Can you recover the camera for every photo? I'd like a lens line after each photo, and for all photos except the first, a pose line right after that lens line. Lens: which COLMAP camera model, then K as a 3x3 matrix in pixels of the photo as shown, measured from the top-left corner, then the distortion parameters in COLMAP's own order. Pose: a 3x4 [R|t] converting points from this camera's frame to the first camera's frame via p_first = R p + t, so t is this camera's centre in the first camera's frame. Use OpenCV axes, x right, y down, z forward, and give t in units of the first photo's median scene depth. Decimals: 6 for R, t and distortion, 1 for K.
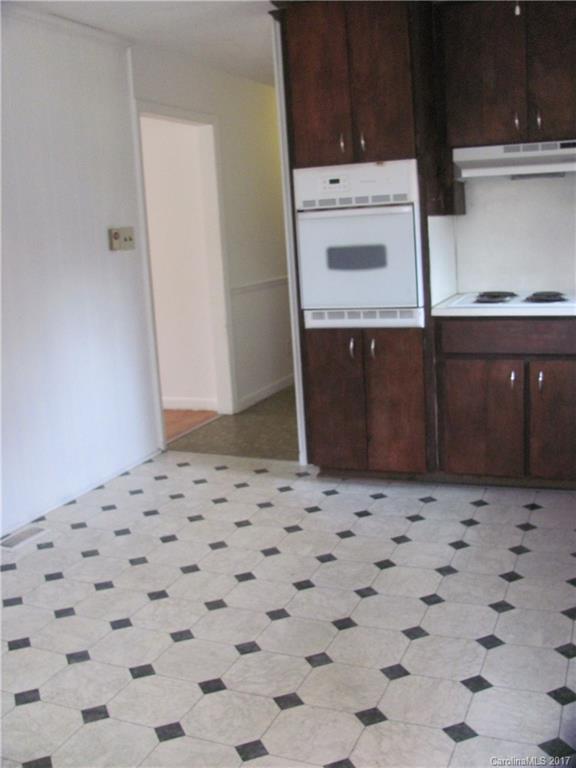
lens RADIAL K [[830.0, 0, 288.2], [0, 830.0, 370.7], [0, 0, 1]] dist [-0.212589, 0.432294]
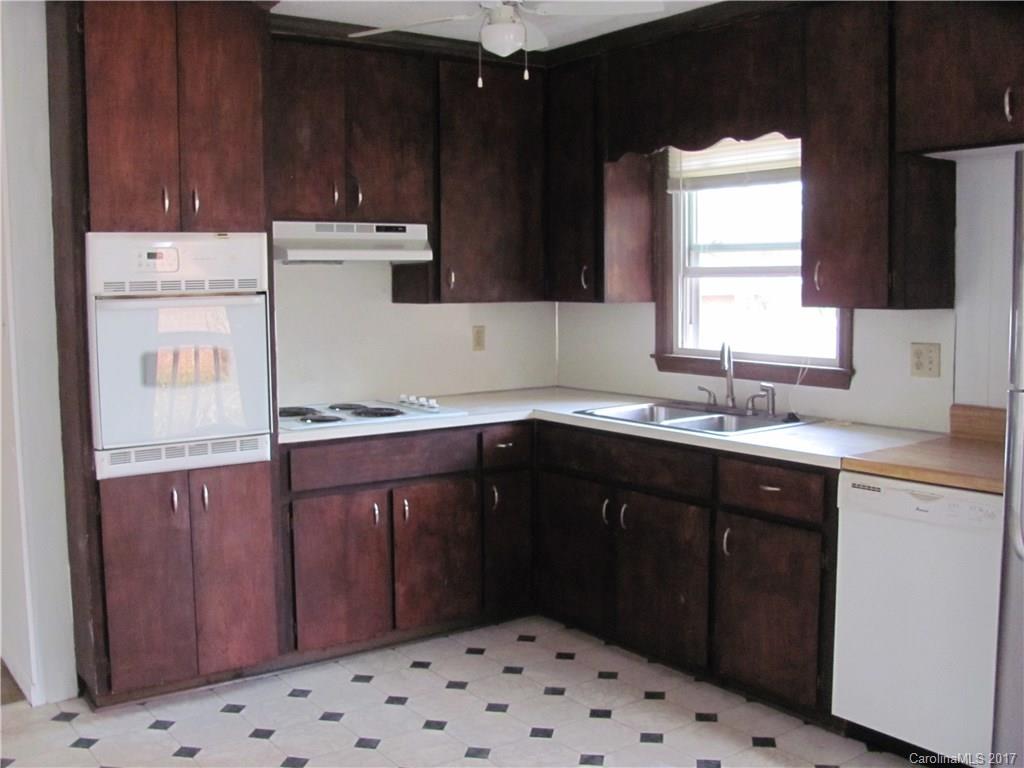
lens RADIAL K [[1106.6, 0, 512.0], [0, 1106.6, 384.0], [0, 0, 1]] dist [-0.212589, 0.432294]
pose [[0.526892, -0.029715, 0.849413, -0.554898], [0.130115, 0.990428, -0.046063, -0.047474], [-0.839914, 0.134791, 0.525715, 0.301628]]
